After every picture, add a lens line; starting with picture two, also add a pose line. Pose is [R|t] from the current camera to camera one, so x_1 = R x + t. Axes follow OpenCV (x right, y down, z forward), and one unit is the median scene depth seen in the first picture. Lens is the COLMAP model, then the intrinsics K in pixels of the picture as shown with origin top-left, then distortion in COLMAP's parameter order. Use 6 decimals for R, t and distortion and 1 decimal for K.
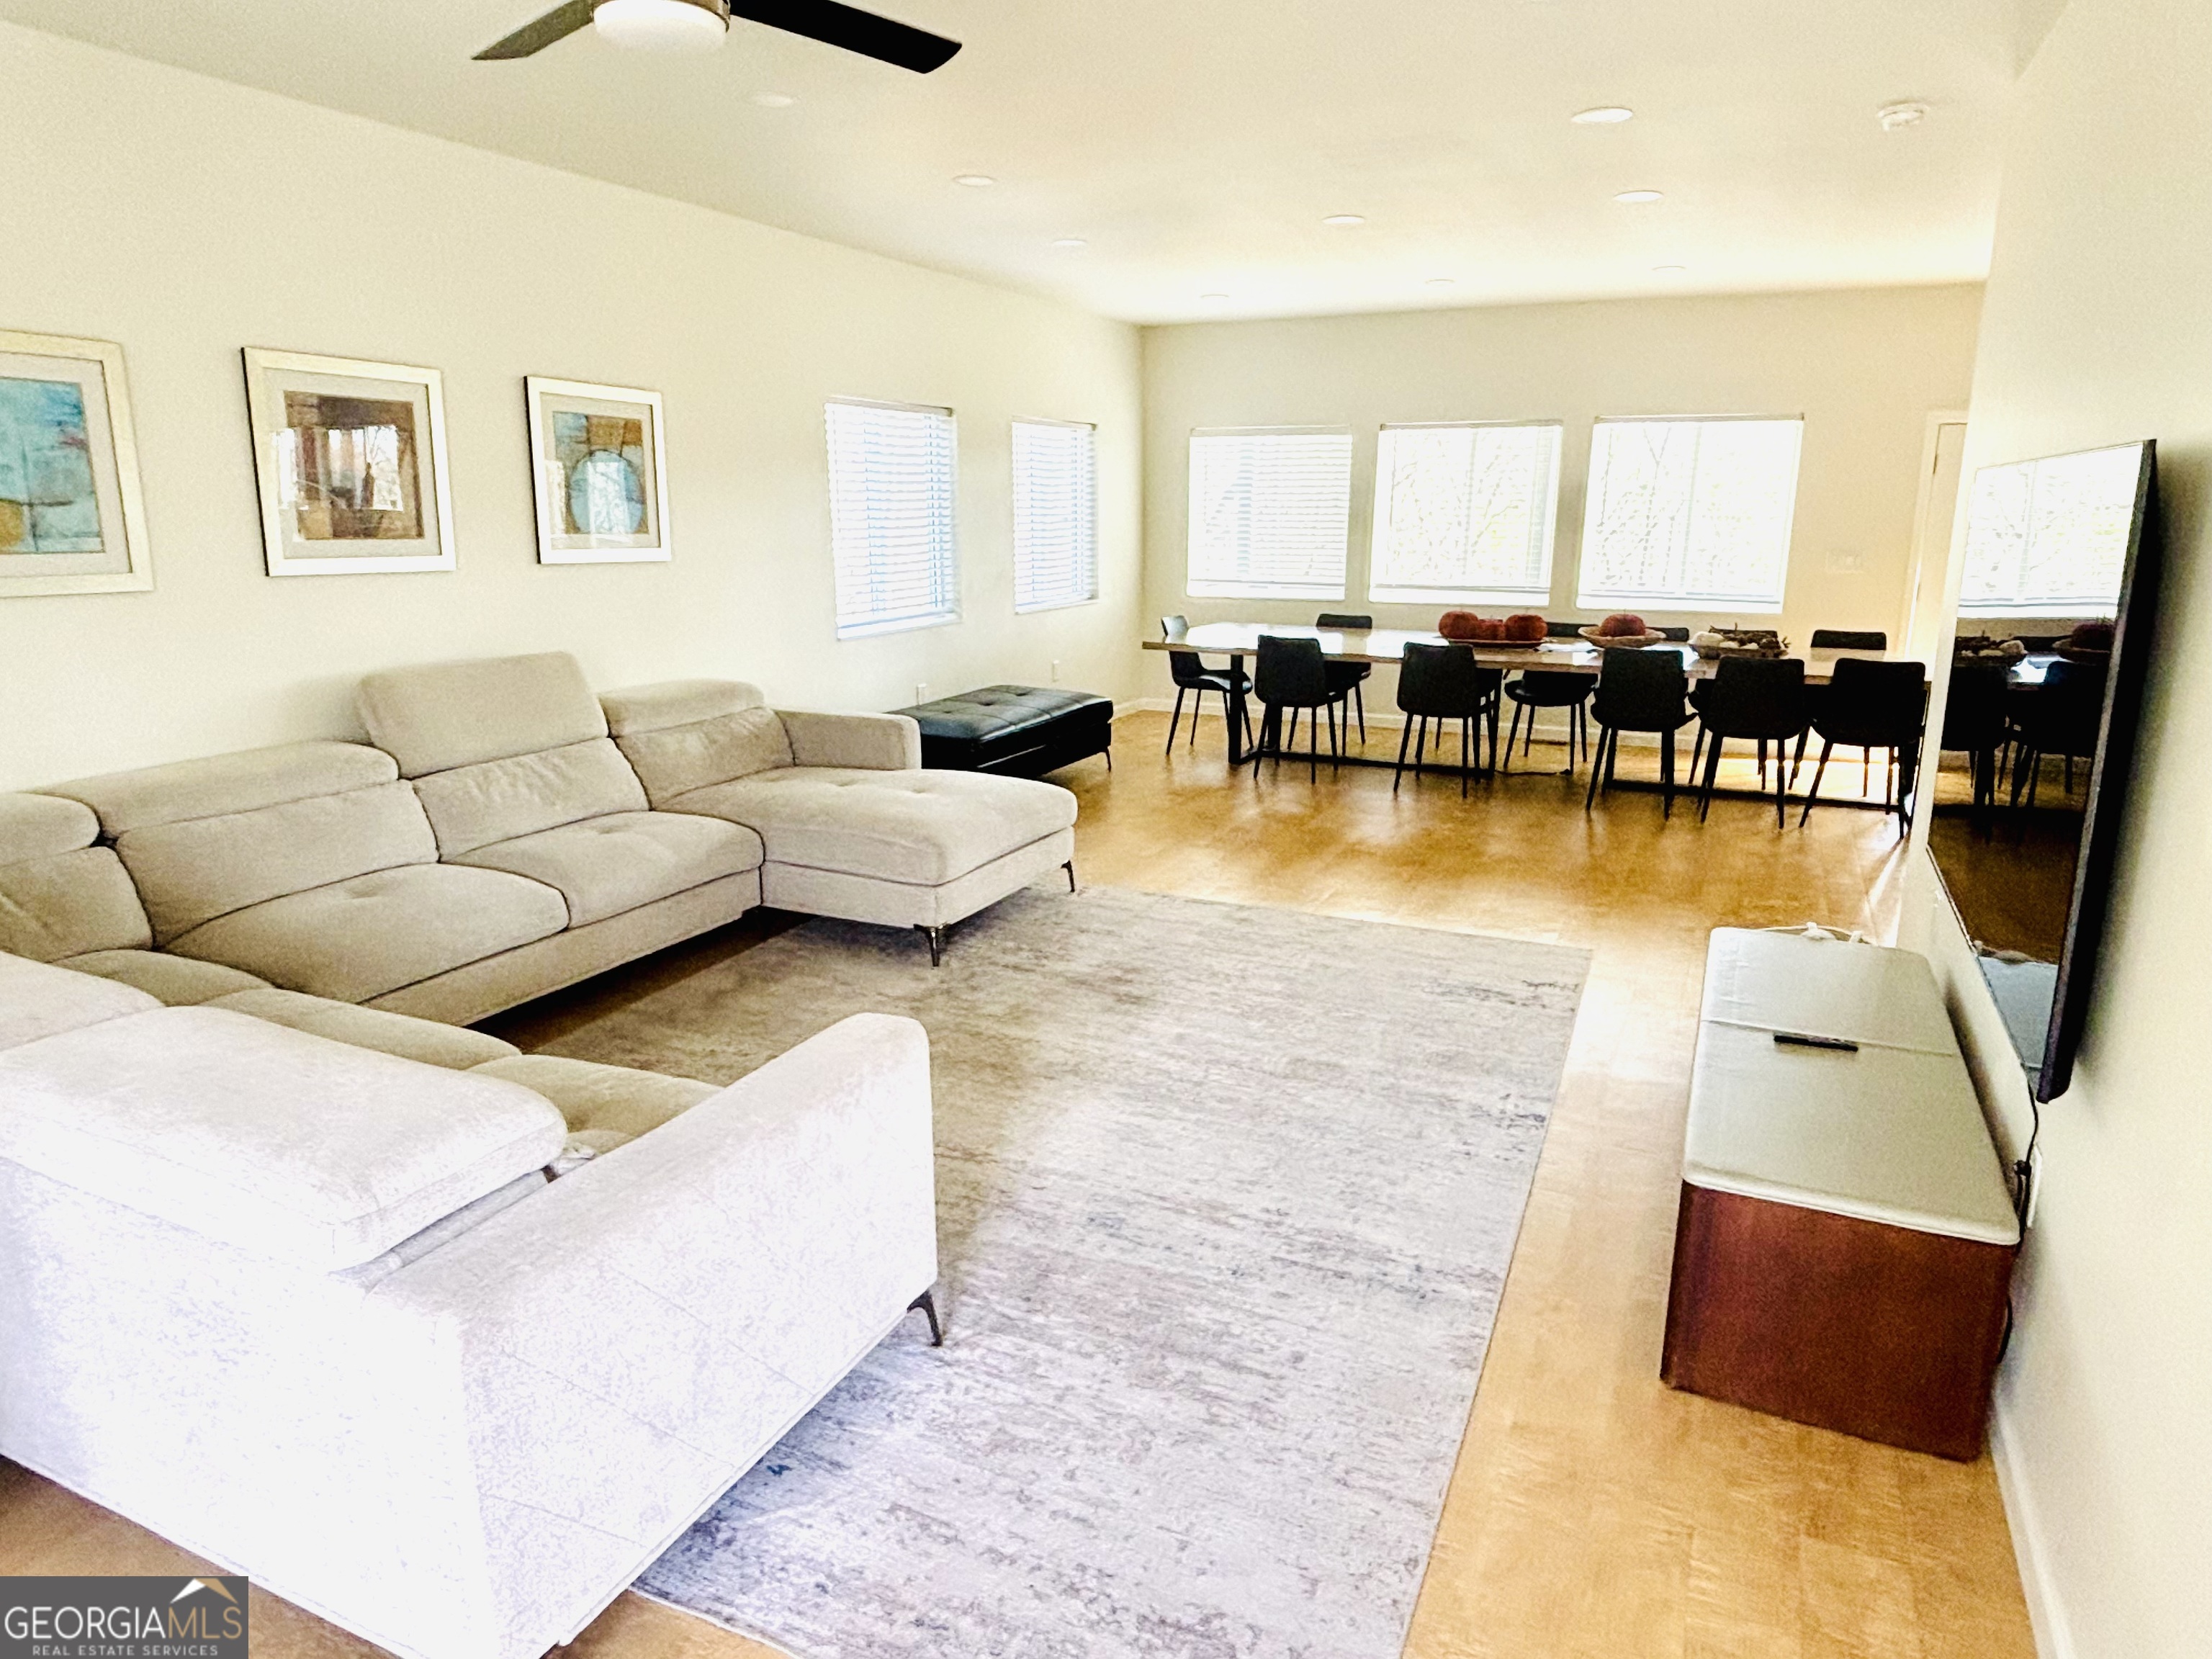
lens RADIAL K [[1355.2, 0, 1106.0], [0, 1355.2, 829.5], [0, 0, 1]] dist [0.064222, -0.093597]
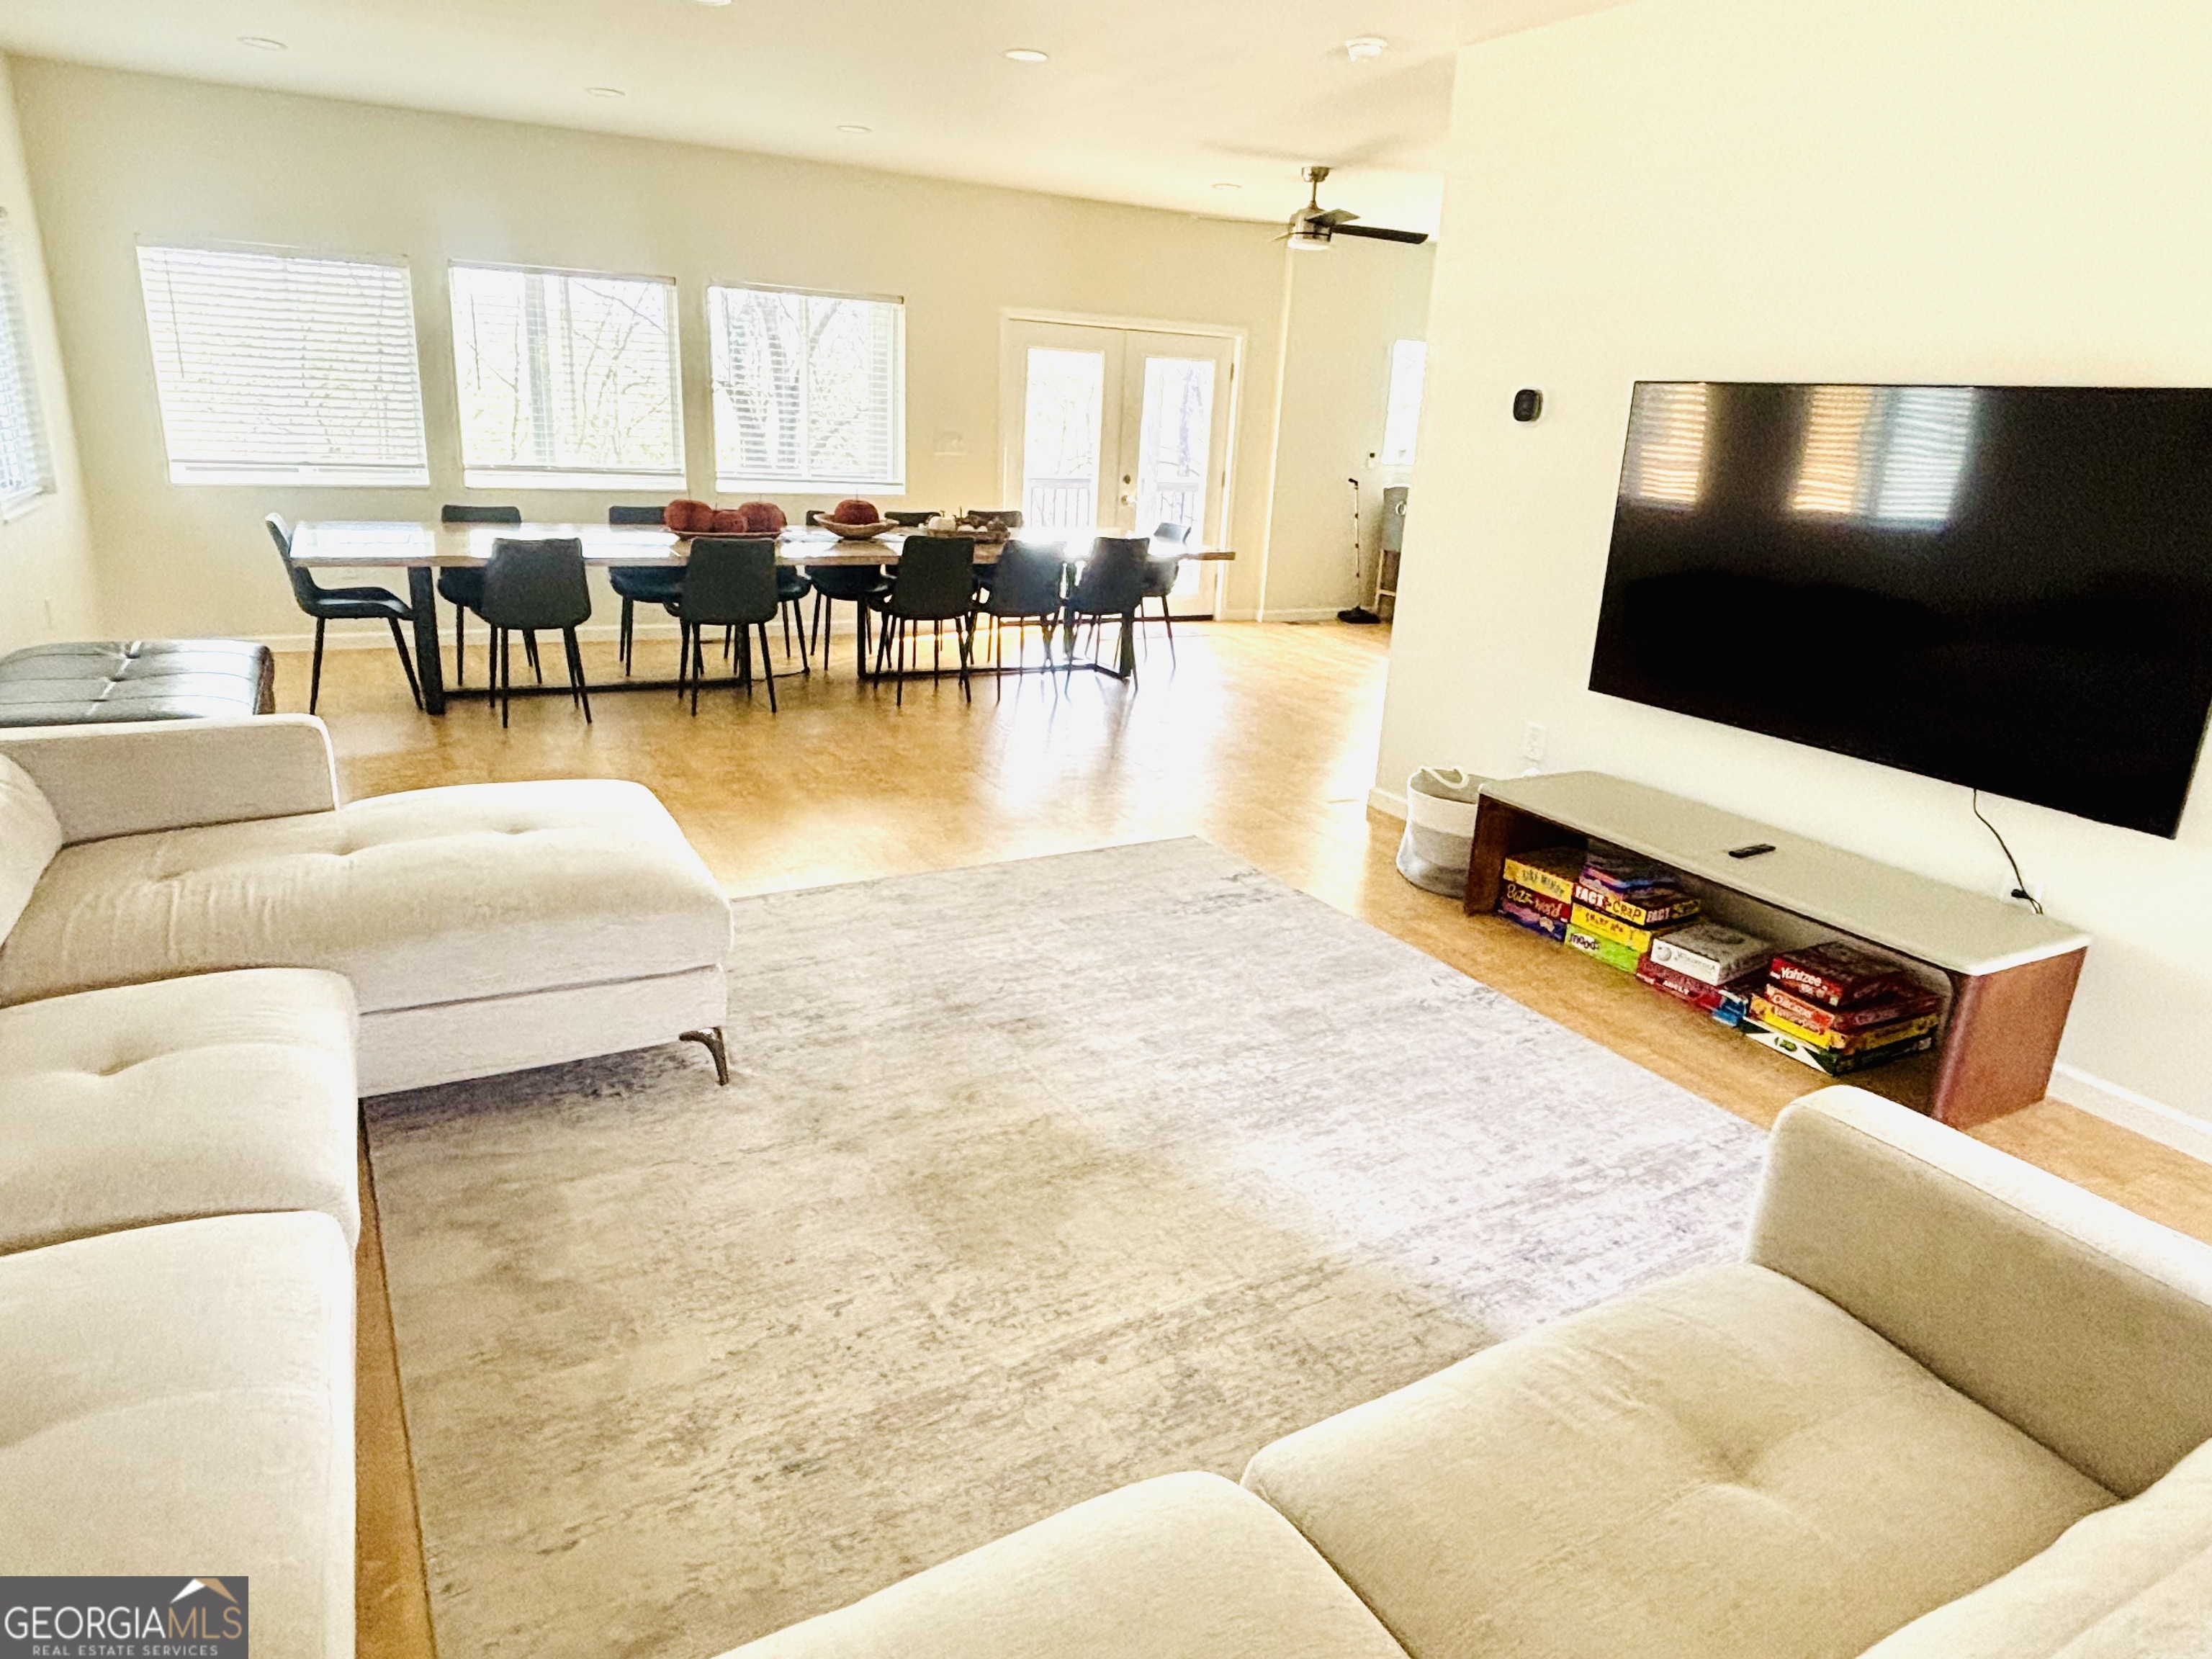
lens RADIAL K [[1355.2, 0, 1106.0], [0, 1355.2, 829.5], [0, 0, 1]] dist [0.064222, -0.093597]
pose [[0.579504, -0.215862, 0.785862, -0.409102], [0.147941, 0.976126, 0.159031, -0.074797], [-0.801429, 0.024102, 0.597604, 0.381545]]
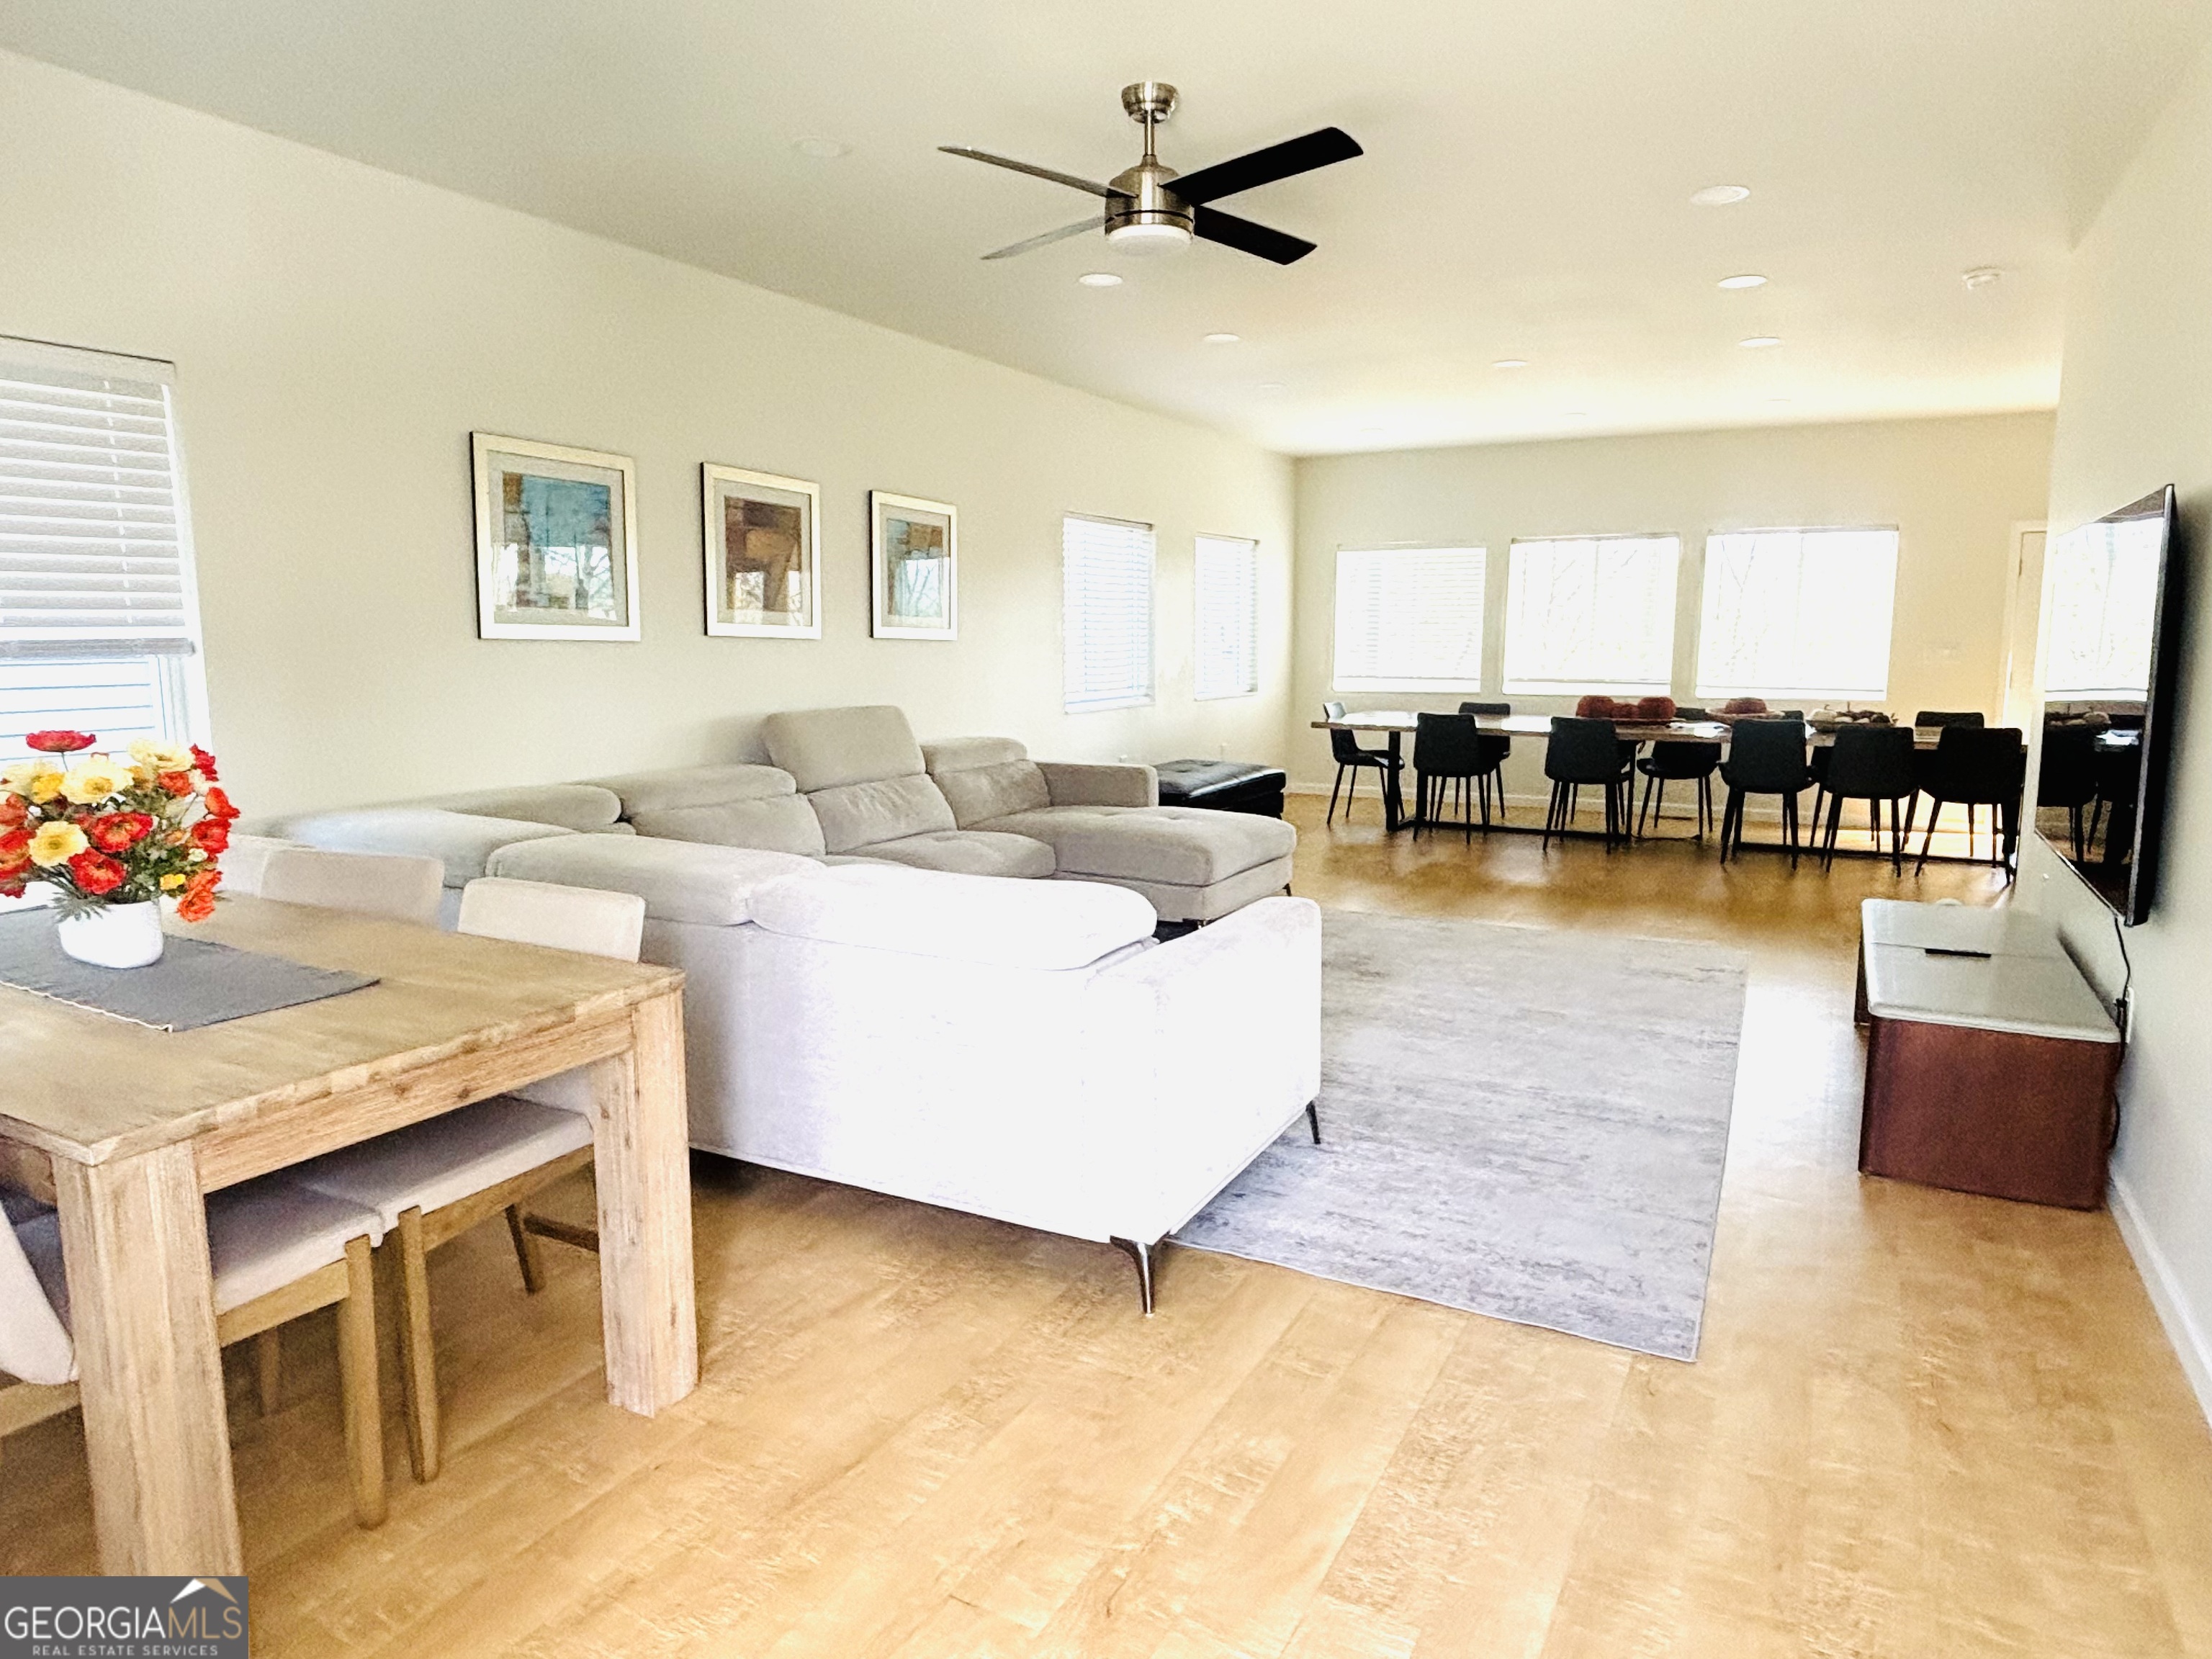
lens RADIAL K [[1367.0, 0, 1106.0], [0, 1367.0, 829.5], [0, 0, 1]] dist [0.065876, -0.088055]
pose [[0.998969, 0.005199, -0.045103, -0.128086], [-0.009642, 0.995054, -0.098867, 0.092328], [0.044366, 0.099200, 0.994078, -0.197136]]
